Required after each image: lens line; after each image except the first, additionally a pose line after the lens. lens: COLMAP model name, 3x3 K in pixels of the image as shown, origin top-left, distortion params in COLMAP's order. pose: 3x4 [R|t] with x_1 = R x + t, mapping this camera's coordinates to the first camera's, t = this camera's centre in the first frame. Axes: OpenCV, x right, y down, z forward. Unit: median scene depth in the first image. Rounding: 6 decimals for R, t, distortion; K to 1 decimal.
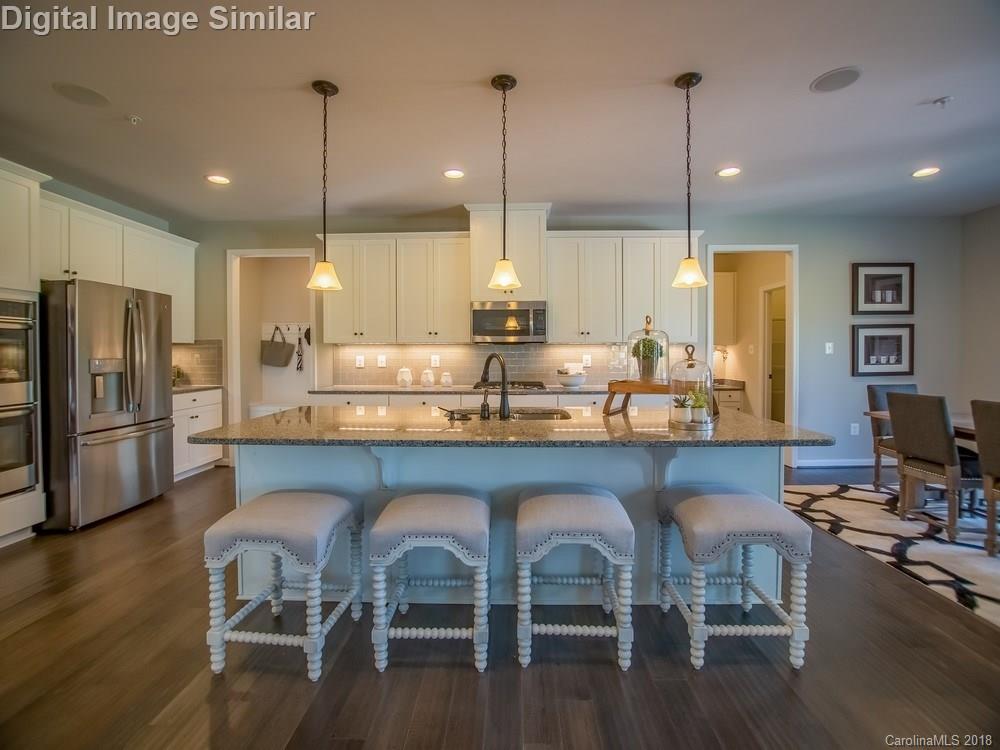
lens RADIAL K [[443.3, 0, 503.0], [0, 443.3, 354.6], [0, 0, 1]] dist [-0.016478, 0.000152]
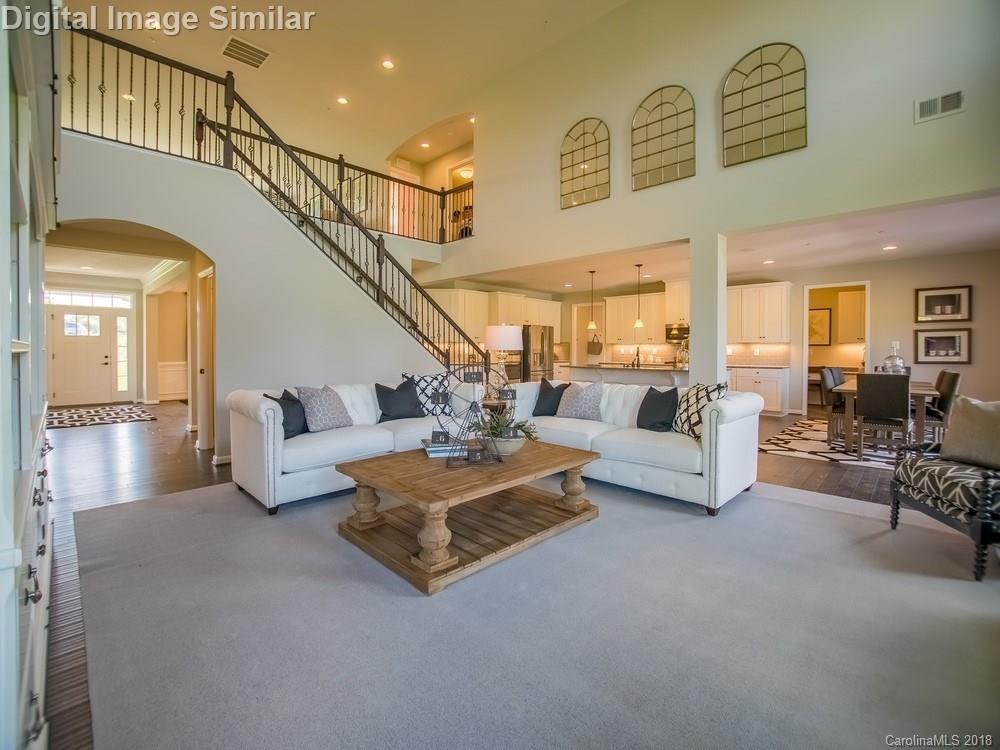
lens RADIAL K [[443.3, 0, 503.0], [0, 443.3, 354.6], [0, 0, 1]] dist [-0.016478, 0.000152]
pose [[0.728572, 0.012651, -0.684853, 0.797865], [-0.003722, 0.999888, 0.014511, 0.001327], [0.684960, -0.008024, 0.728537, -1.076137]]
